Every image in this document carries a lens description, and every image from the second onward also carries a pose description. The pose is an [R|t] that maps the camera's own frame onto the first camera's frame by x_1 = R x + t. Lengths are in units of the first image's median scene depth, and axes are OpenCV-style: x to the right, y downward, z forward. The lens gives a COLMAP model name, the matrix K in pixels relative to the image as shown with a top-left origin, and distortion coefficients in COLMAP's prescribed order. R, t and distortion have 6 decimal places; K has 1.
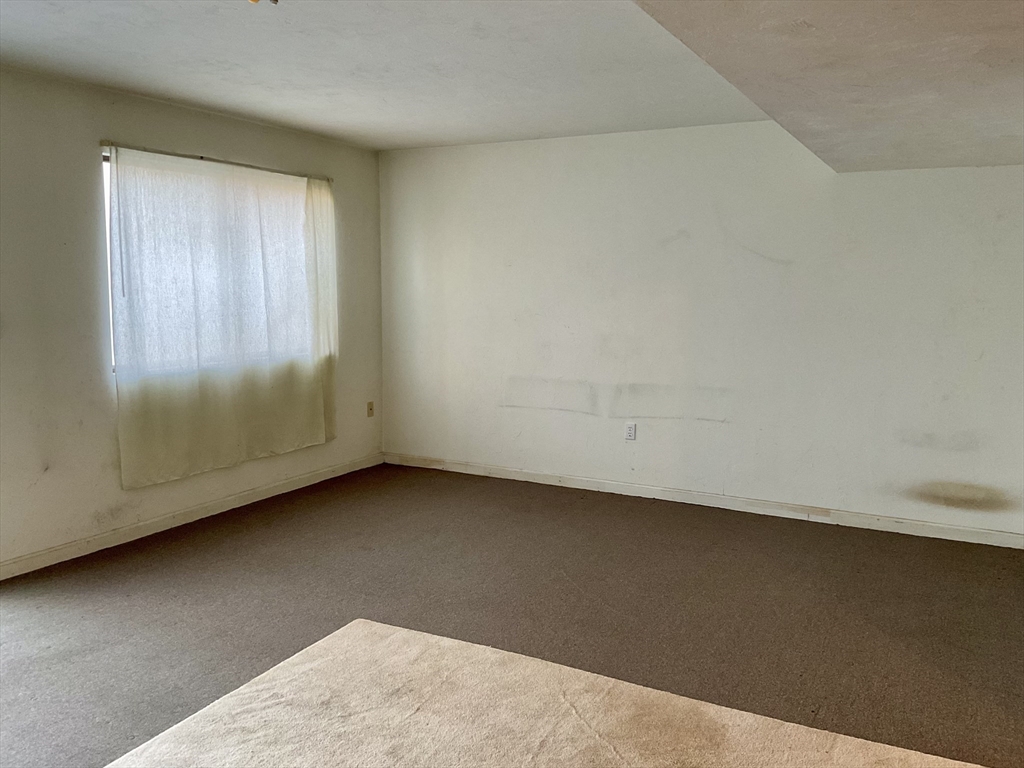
lens RADIAL K [[842.1, 0, 512.0], [0, 842.1, 384.0], [0, 0, 1]] dist [0.116297, -0.221113]
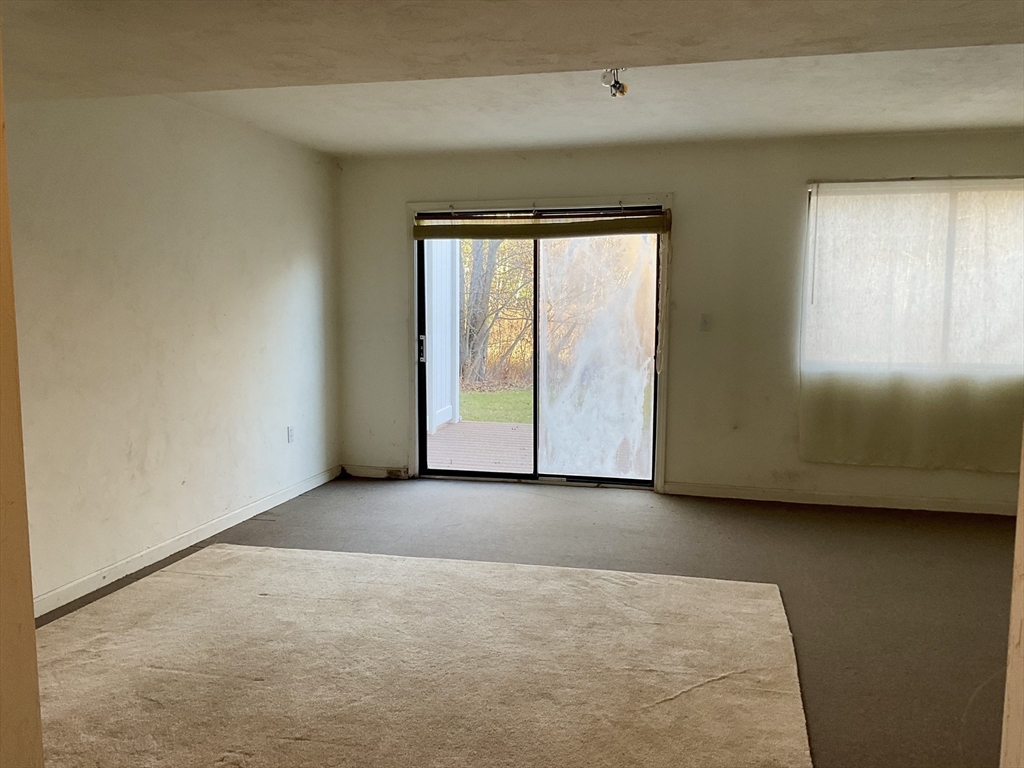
lens RADIAL K [[842.1, 0, 512.0], [0, 842.1, 384.0], [0, 0, 1]] dist [0.116297, -0.221113]
pose [[0.235515, 0.090613, -0.967637, 0.660738], [-0.123644, 0.990347, 0.062645, -0.011109], [0.963974, 0.104888, 0.244445, 0.298012]]
